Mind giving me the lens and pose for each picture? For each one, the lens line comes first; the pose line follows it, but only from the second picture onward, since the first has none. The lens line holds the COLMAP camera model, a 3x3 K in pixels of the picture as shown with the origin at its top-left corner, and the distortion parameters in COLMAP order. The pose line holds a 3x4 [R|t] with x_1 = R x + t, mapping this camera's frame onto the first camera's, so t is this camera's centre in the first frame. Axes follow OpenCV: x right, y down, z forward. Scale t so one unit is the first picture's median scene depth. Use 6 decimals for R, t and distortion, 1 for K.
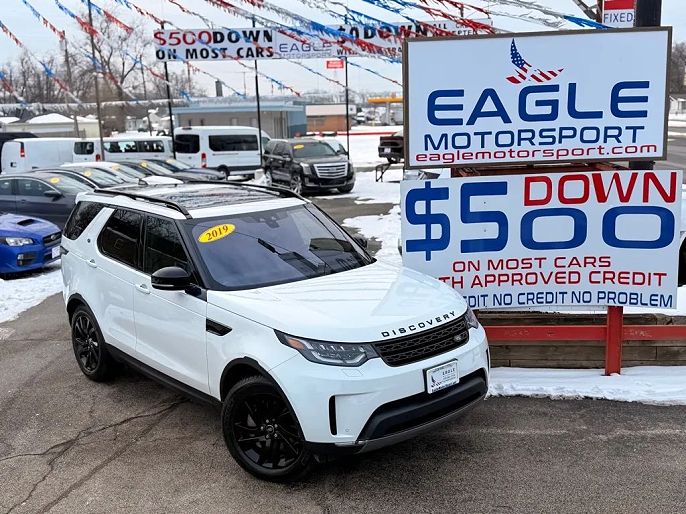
lens RADIAL K [[807.2, 0, 343.0], [0, 807.2, 257.0], [0, 0, 1]] dist [0.110000, -0.002379]
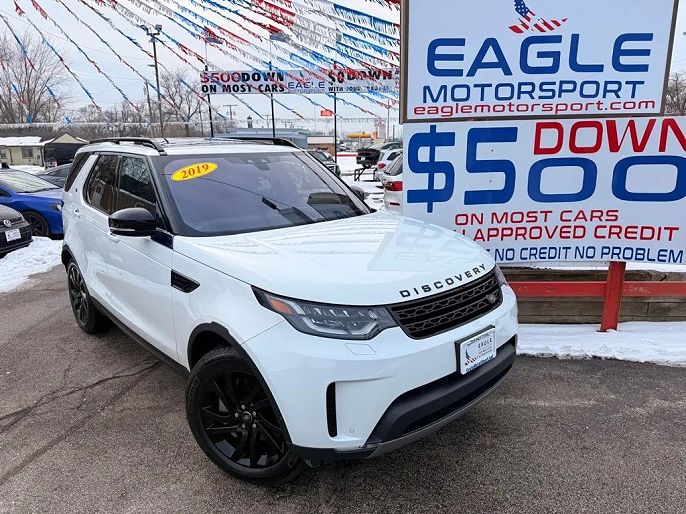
lens RADIAL K [[480.2, 0, 343.0], [0, 480.2, 257.0], [0, 0, 1]] dist [0.002143, -0.000261]
pose [[0.999543, 0.009093, 0.028839, -0.011764], [-0.010180, 0.999234, 0.037779, 0.036093], [-0.028474, -0.038056, 0.998870, 0.439182]]
